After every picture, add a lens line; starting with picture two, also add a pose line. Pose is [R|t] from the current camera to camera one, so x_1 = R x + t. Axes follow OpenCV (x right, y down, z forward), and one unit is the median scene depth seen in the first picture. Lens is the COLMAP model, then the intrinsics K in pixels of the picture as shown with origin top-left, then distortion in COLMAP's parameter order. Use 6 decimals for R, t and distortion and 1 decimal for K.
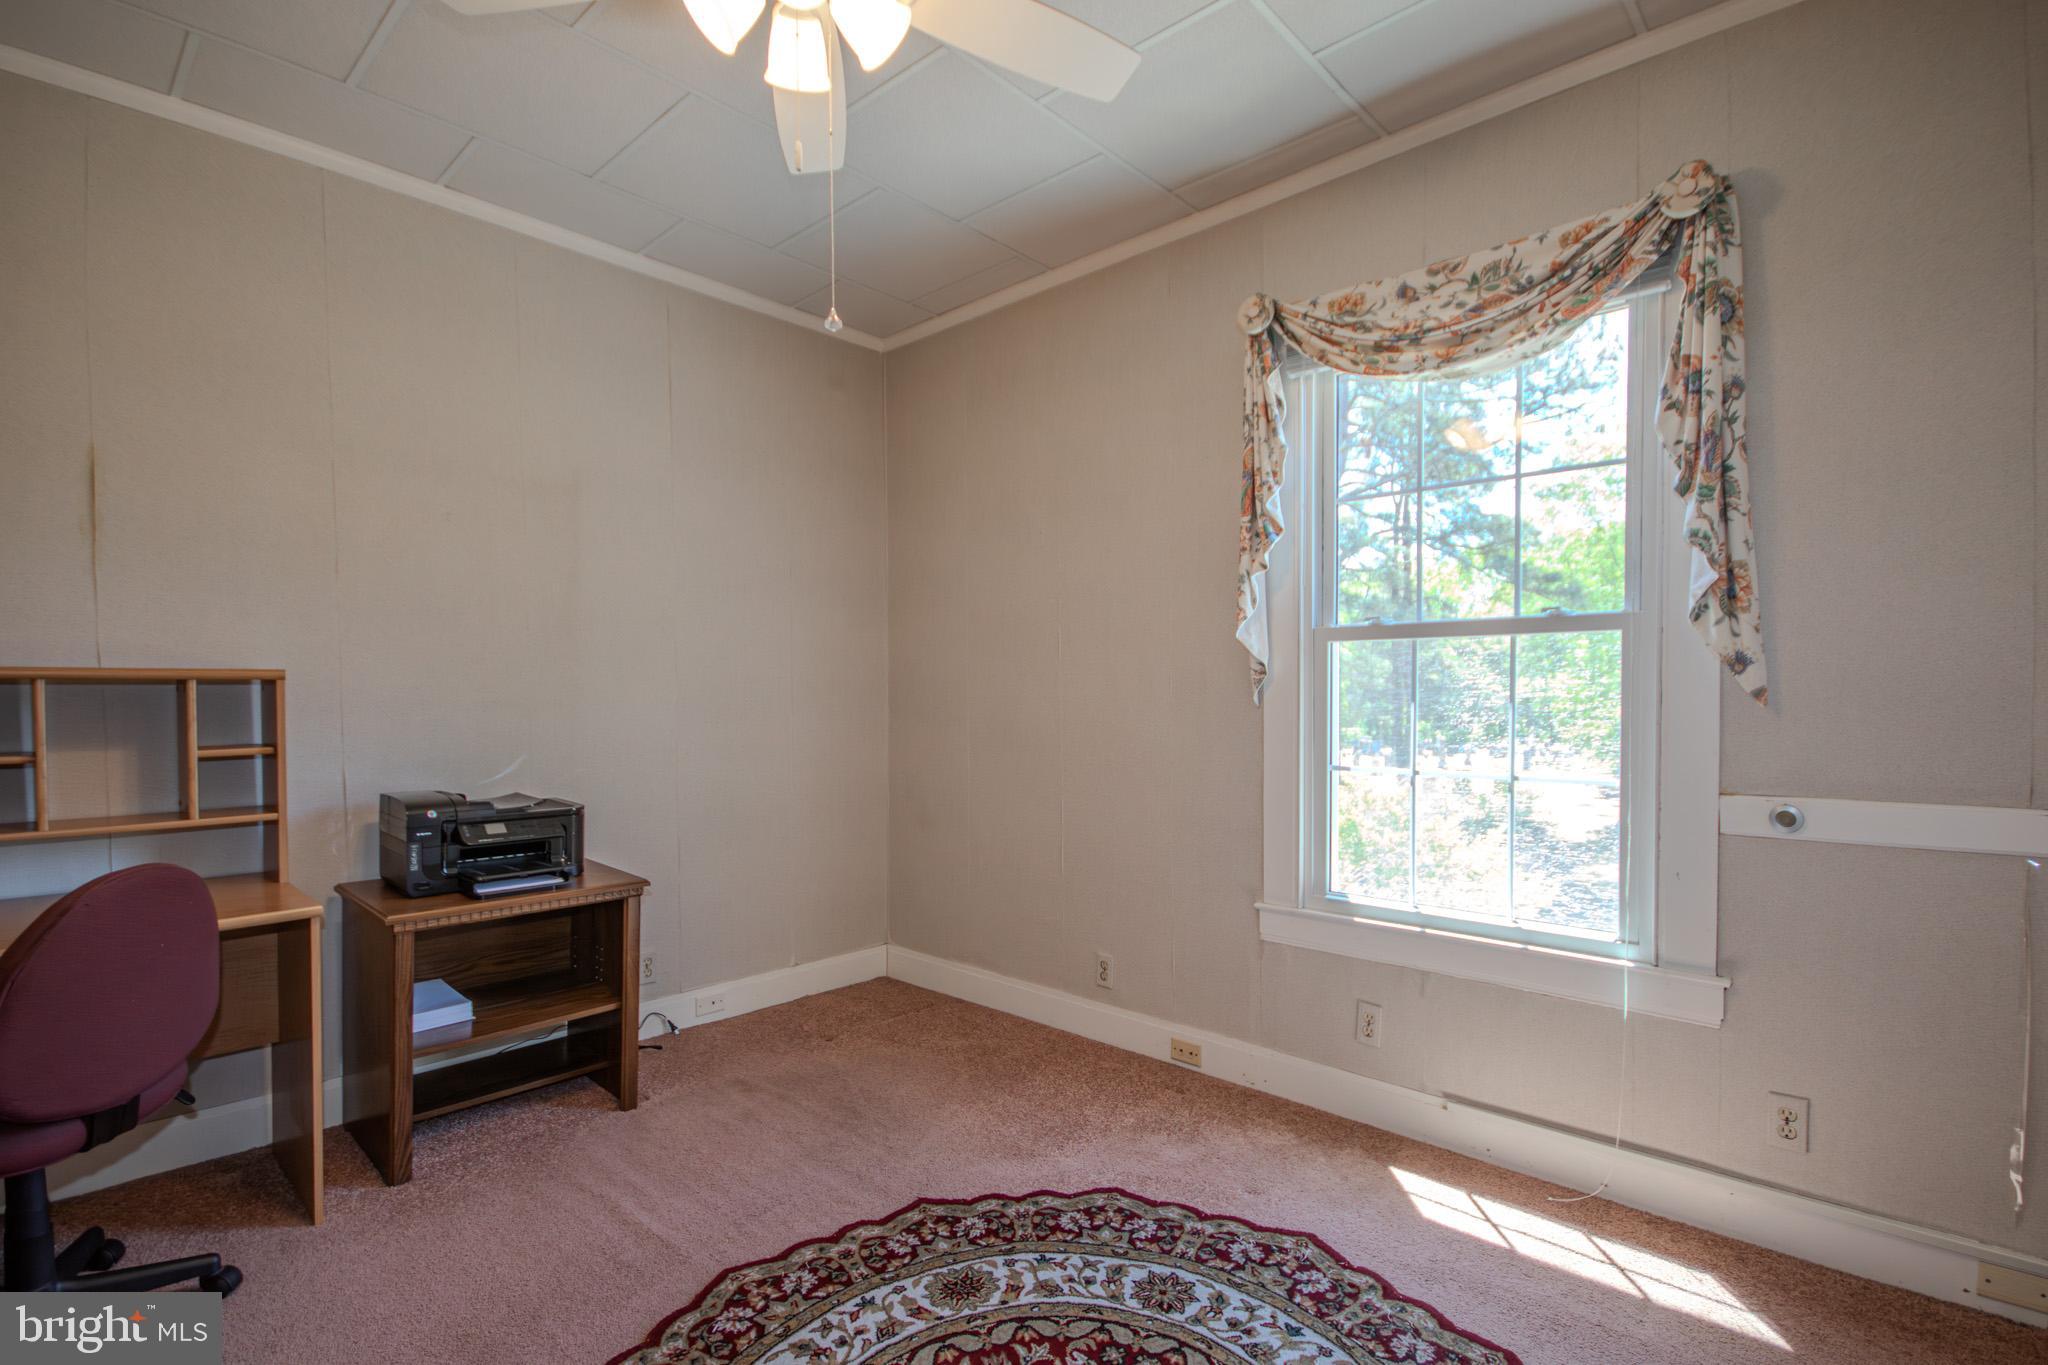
lens RADIAL K [[951.7, 0, 1027.6], [0, 951.7, 712.0], [0, 0, 1]] dist [-0.002461, -0.001651]
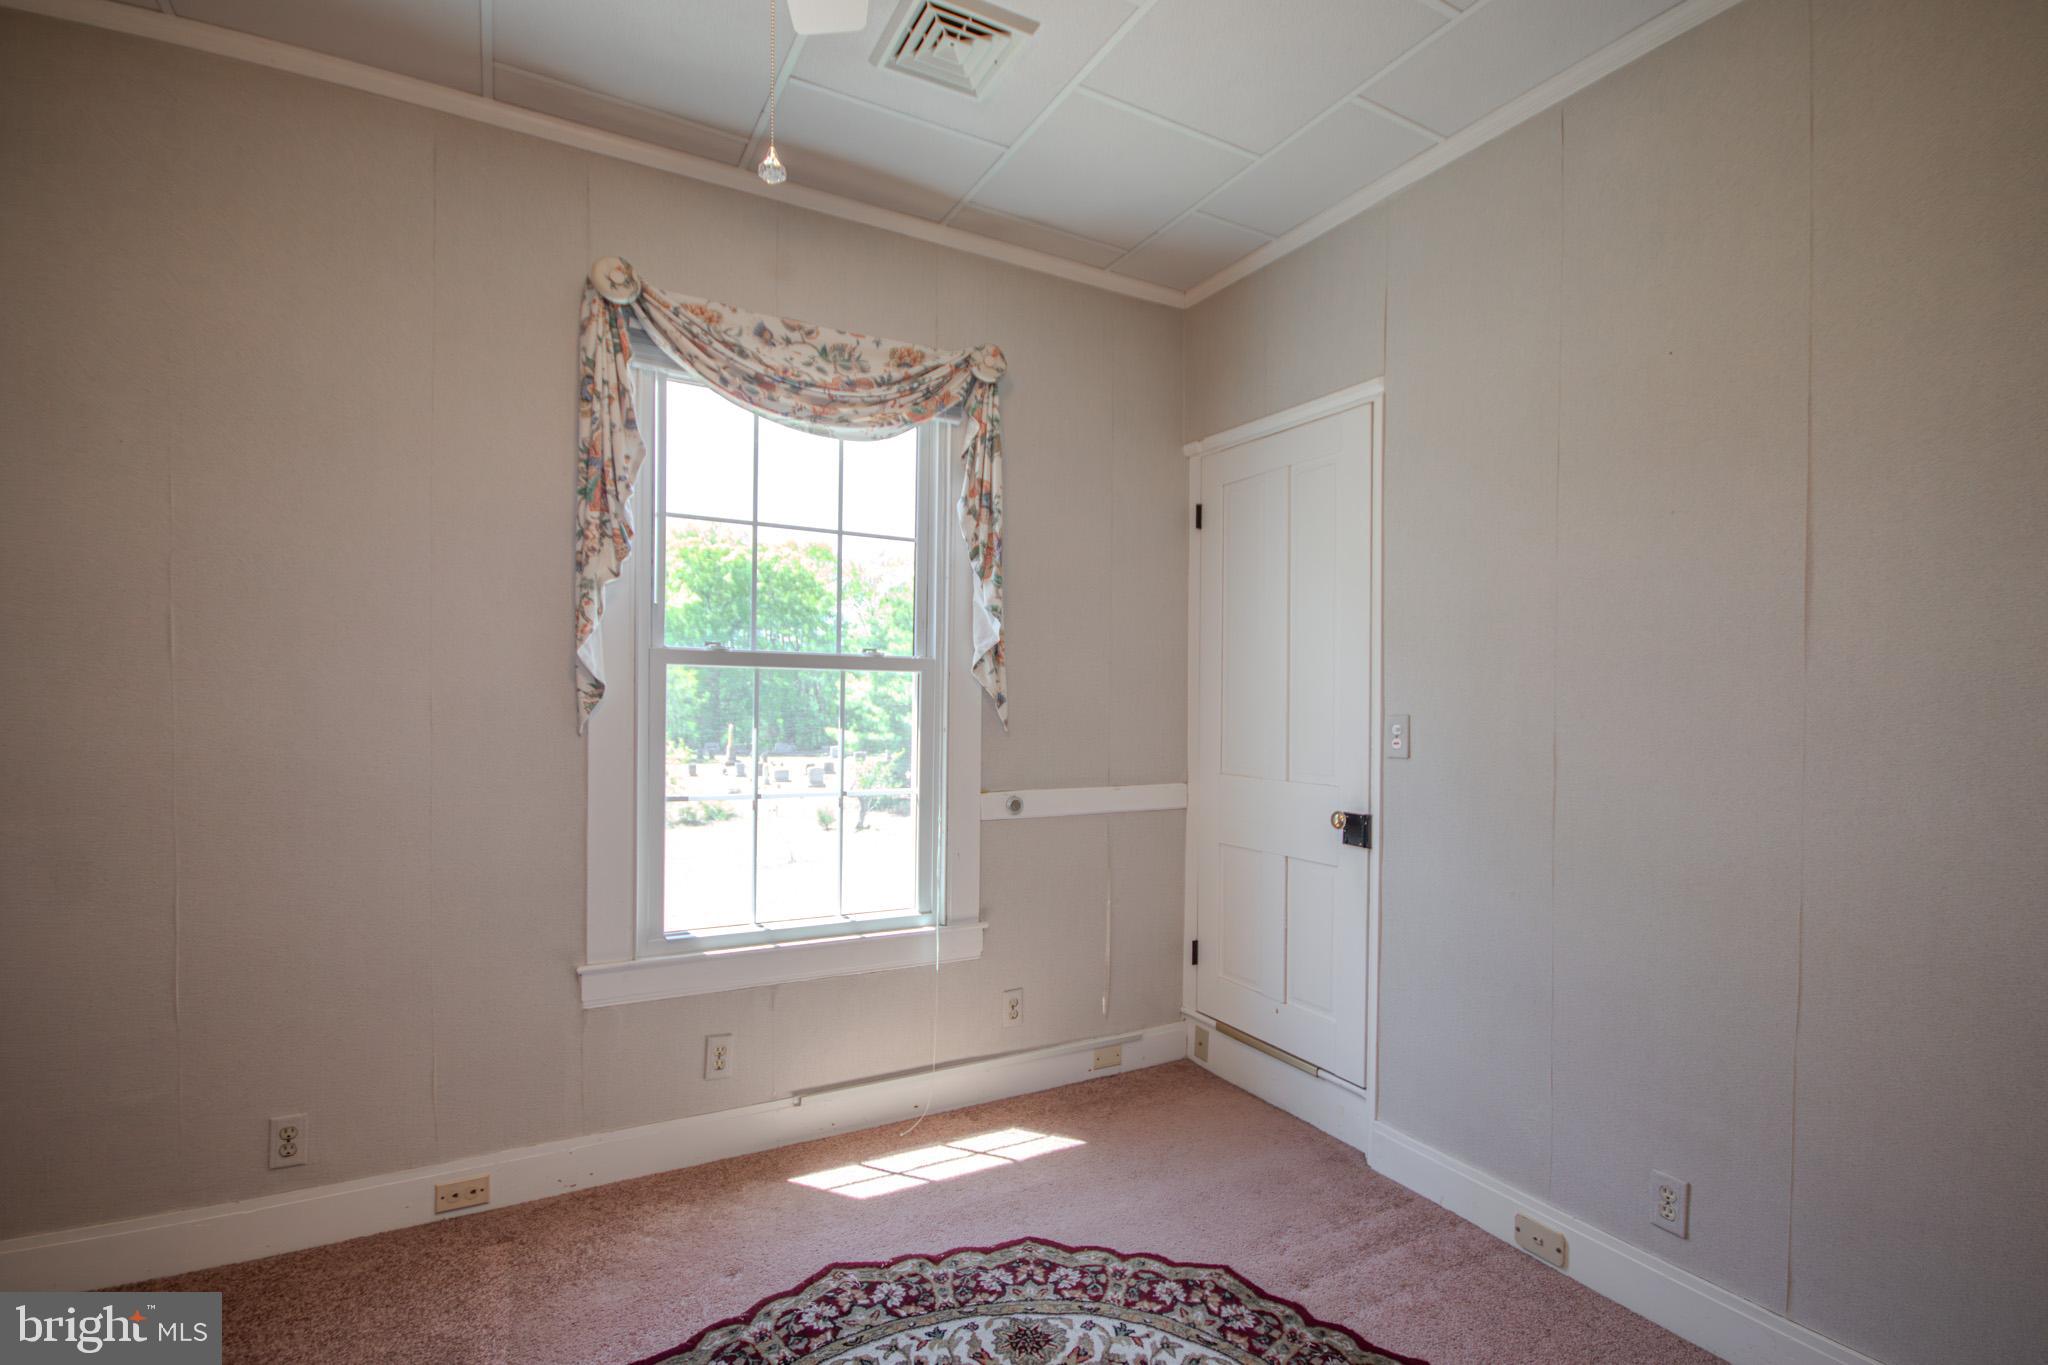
lens RADIAL K [[941.6, 0, 1026.5], [0, 941.6, 711.1], [0, 0, 1]] dist [-0.000195, 0.000163]
pose [[0.316431, 0.002124, 0.948613, -0.548004], [0.005672, 0.999975, -0.004131, -0.027070], [-0.948599, 0.006688, 0.316411, 0.461237]]
